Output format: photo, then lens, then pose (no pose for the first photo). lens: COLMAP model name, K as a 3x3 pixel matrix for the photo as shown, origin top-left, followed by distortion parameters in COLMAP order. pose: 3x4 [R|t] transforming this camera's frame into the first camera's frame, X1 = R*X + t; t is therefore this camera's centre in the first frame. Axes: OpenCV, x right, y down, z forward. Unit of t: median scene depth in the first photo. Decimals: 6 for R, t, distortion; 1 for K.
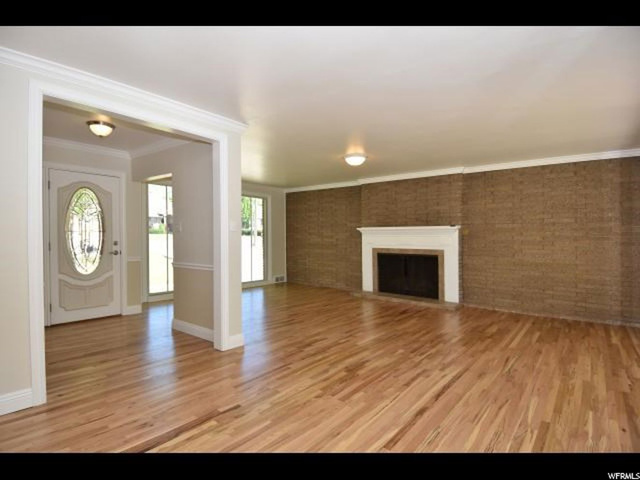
lens RADIAL K [[335.6, 0, 313.9], [0, 335.6, 239.6], [0, 0, 1]] dist [0.024226, -0.016583]
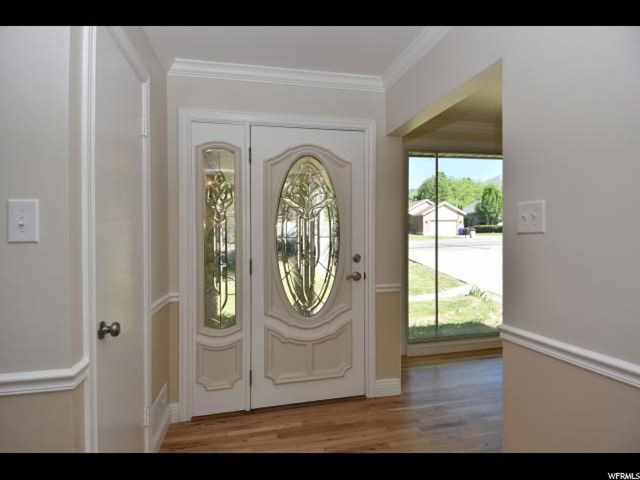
lens RADIAL K [[335.6, 0, 316.8], [0, 335.6, 235.5], [0, 0, 1]] dist [0.024226, -0.016583]
pose [[0.783330, 0.009539, -0.621533, -0.135625], [-0.010358, 0.999944, 0.002292, -0.011679], [0.621520, 0.004642, 0.783385, 0.240391]]
